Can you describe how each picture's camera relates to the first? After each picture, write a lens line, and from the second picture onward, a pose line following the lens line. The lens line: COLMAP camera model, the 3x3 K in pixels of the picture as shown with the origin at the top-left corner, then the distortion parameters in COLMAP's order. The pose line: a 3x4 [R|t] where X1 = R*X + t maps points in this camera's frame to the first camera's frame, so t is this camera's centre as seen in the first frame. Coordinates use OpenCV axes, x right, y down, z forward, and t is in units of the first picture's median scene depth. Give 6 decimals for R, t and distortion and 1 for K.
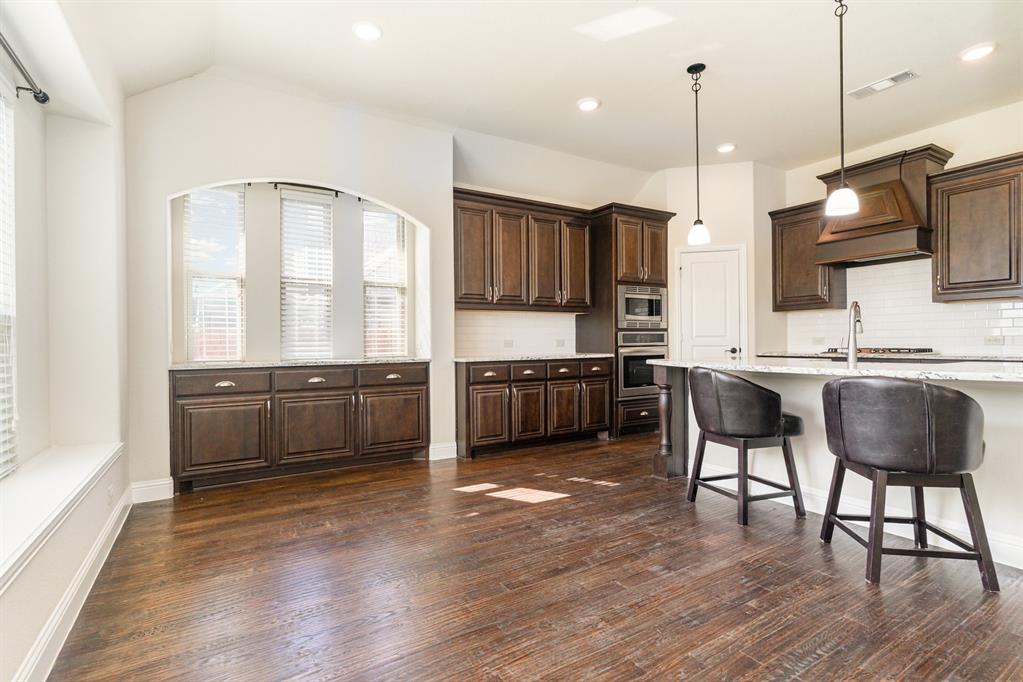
lens RADIAL K [[493.6, 0, 510.4], [0, 493.6, 343.4], [0, 0, 1]] dist [0.001540, 0.000751]
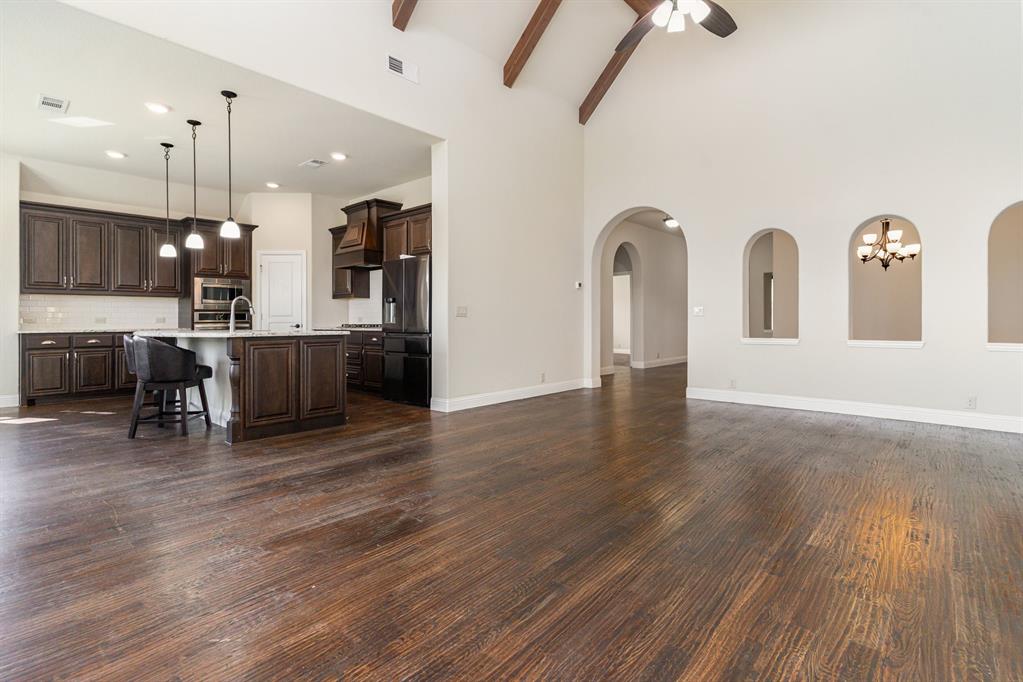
lens RADIAL K [[493.6, 0, 505.3], [0, 493.6, 317.8], [0, 0, 1]] dist [0.001540, 0.000751]
pose [[0.958427, 0.007738, 0.285231, 0.745027], [-0.005019, 0.999935, -0.010262, 0.002820], [-0.285292, 0.008404, 0.958404, -0.622901]]
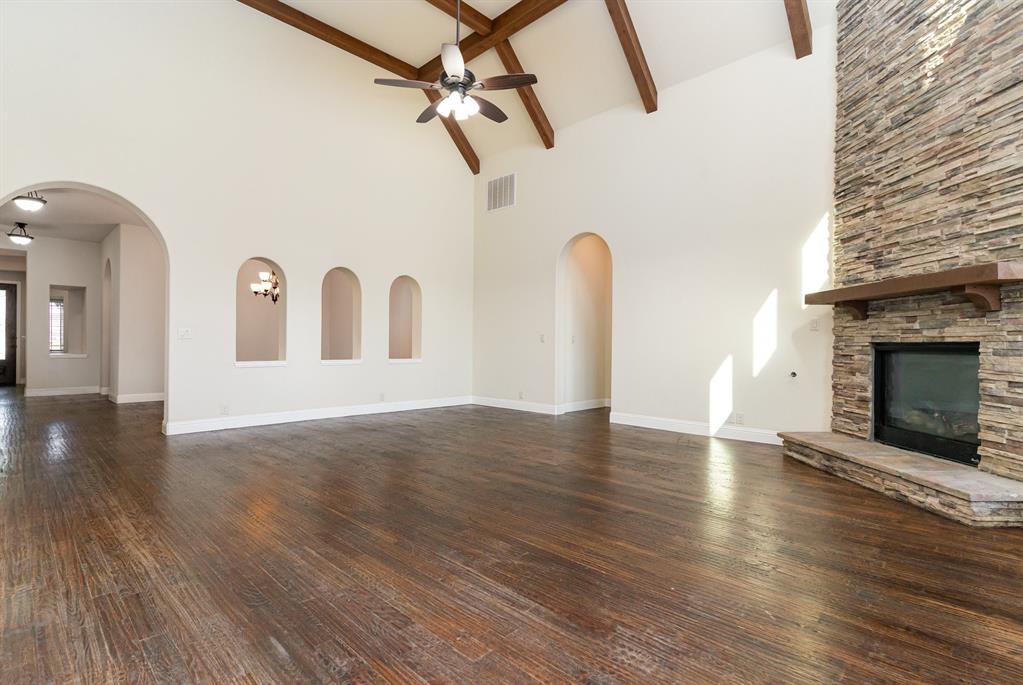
lens RADIAL K [[493.6, 0, 501.7], [0, 493.6, 345.1], [0, 0, 1]] dist [0.001540, 0.000751]
pose [[-0.239013, 0.007460, 0.970988, 0.311397], [-0.002541, 0.999962, -0.008308, 0.004118], [-0.971013, -0.004453, -0.238985, 0.072407]]
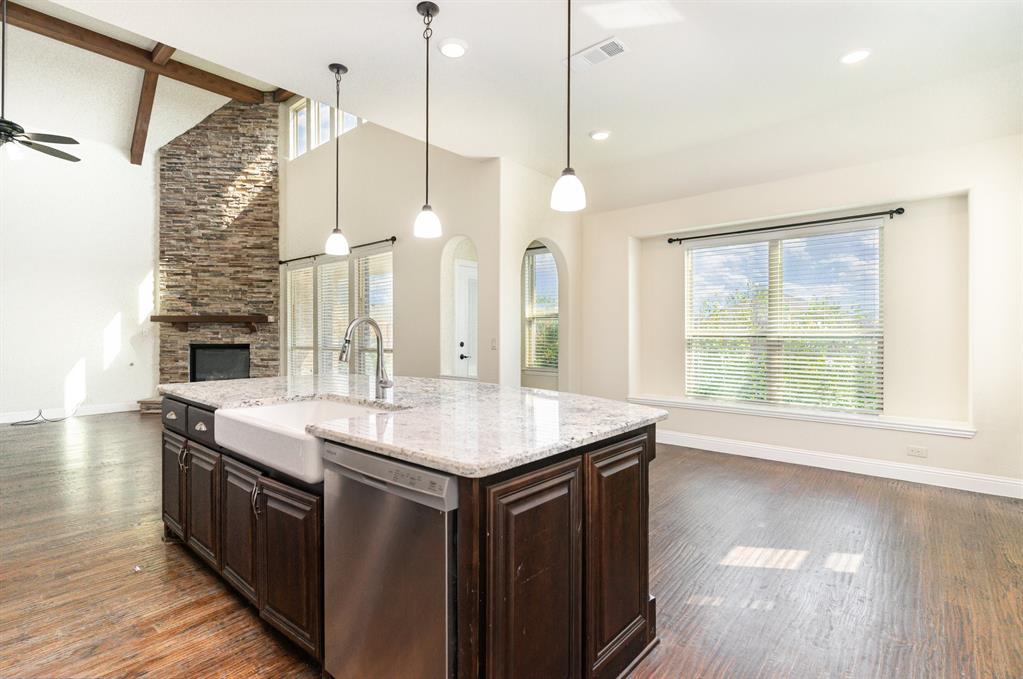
lens RADIAL K [[493.6, 0, 499.7], [0, 493.6, 338.6], [0, 0, 1]] dist [0.001540, 0.000751]
pose [[-0.956547, 0.010390, -0.291392, 0.493338], [0.007999, 0.999924, 0.009393, -0.036870], [0.291467, 0.006654, -0.956558, 1.203209]]
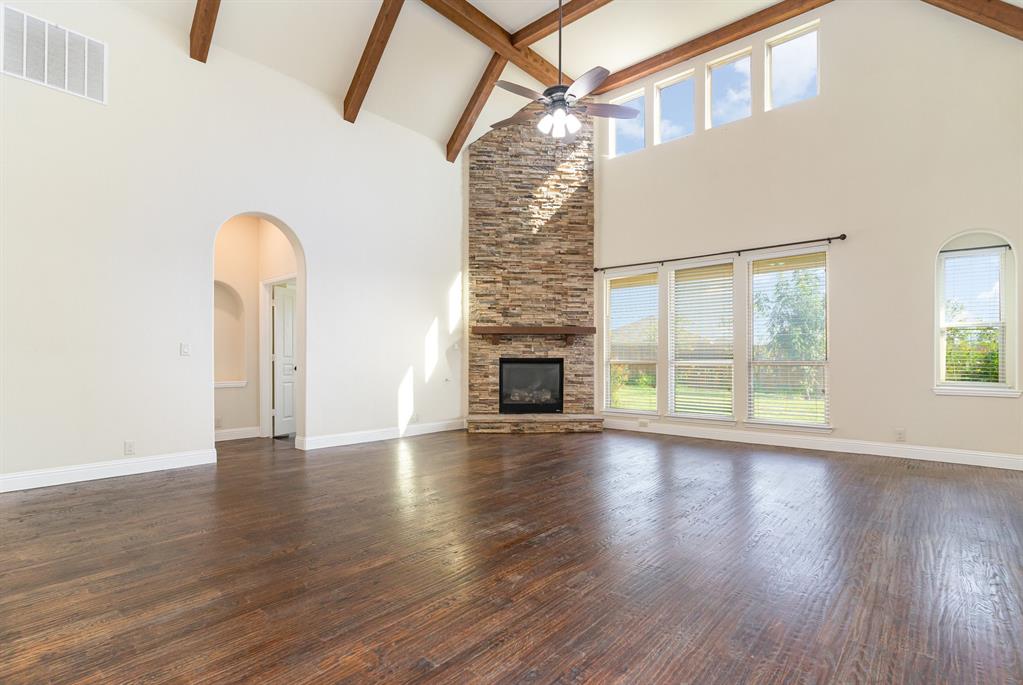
lens RADIAL K [[493.6, 0, 504.7], [0, 493.6, 359.7], [0, 0, 1]] dist [0.001540, 0.000751]
pose [[-0.955132, 0.006843, -0.296100, 1.506632], [0.005907, 0.999974, 0.004055, -0.010698], [0.296120, 0.002124, -0.955148, 0.738267]]
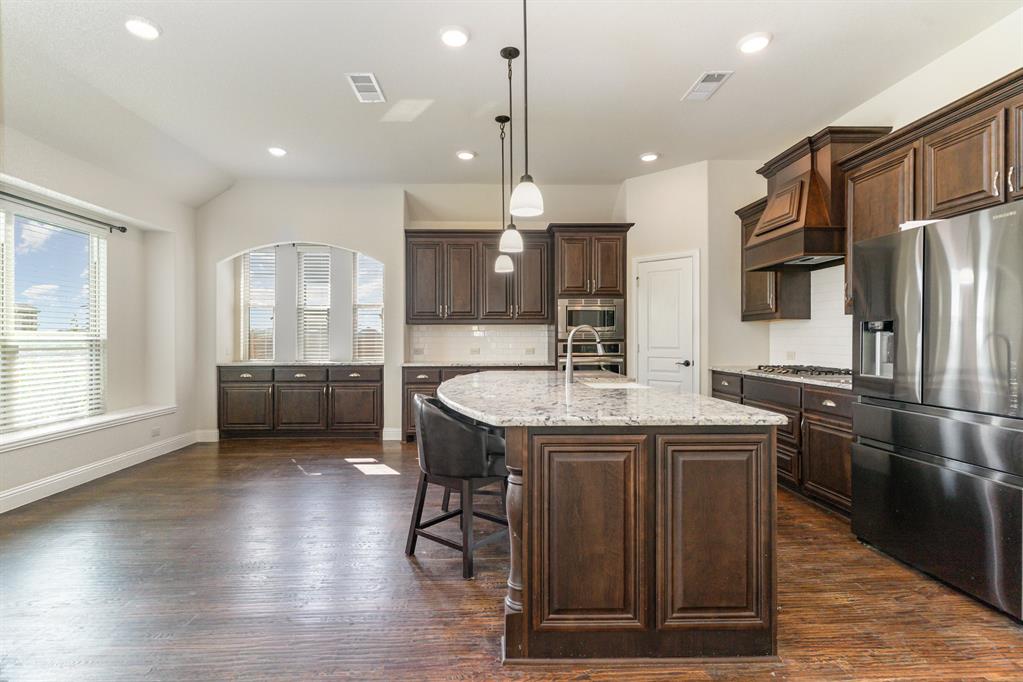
lens RADIAL K [[493.6, 0, 497.6], [0, 493.6, 336.5], [0, 0, 1]] dist [0.001540, 0.000751]
pose [[0.873313, 0.007926, -0.487094, 0.717971], [-0.009679, 0.999953, -0.001081, -0.039176], [0.487063, 0.005658, 0.873349, -0.001408]]
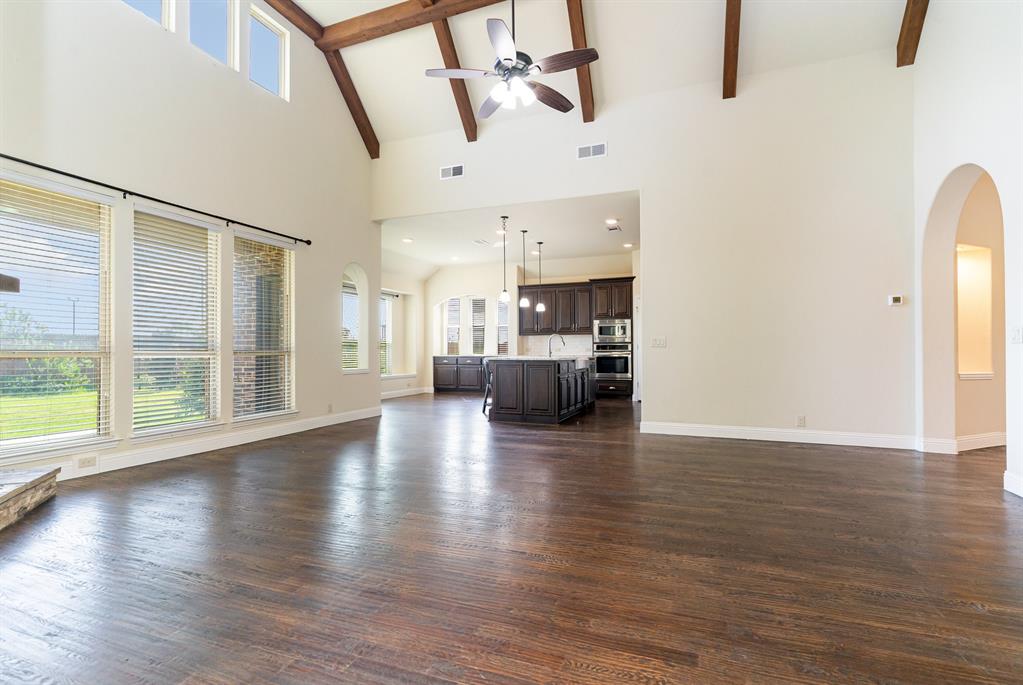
lens RADIAL K [[493.6, 0, 497.8], [0, 493.6, 338.2], [0, 0, 1]] dist [0.001540, 0.000751]
pose [[0.601506, -0.011259, -0.798789, 1.778059], [-0.005566, 0.999817, -0.018283, -0.009806], [0.798849, 0.015443, 0.601333, -0.551379]]
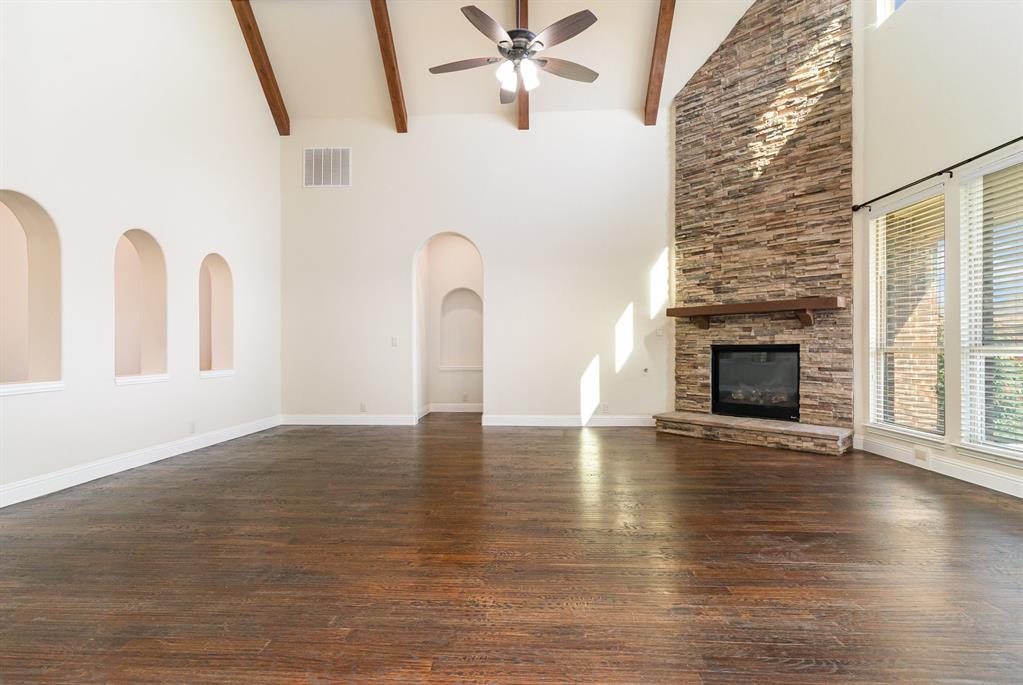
lens RADIAL K [[493.6, 0, 504.9], [0, 493.6, 351.5], [0, 0, 1]] dist [0.001540, 0.000751]
pose [[-0.828130, 0.010039, 0.560447, 0.760674], [0.012749, 0.999918, 0.000927, -0.000877], [-0.560392, 0.007913, -0.828190, 0.577151]]
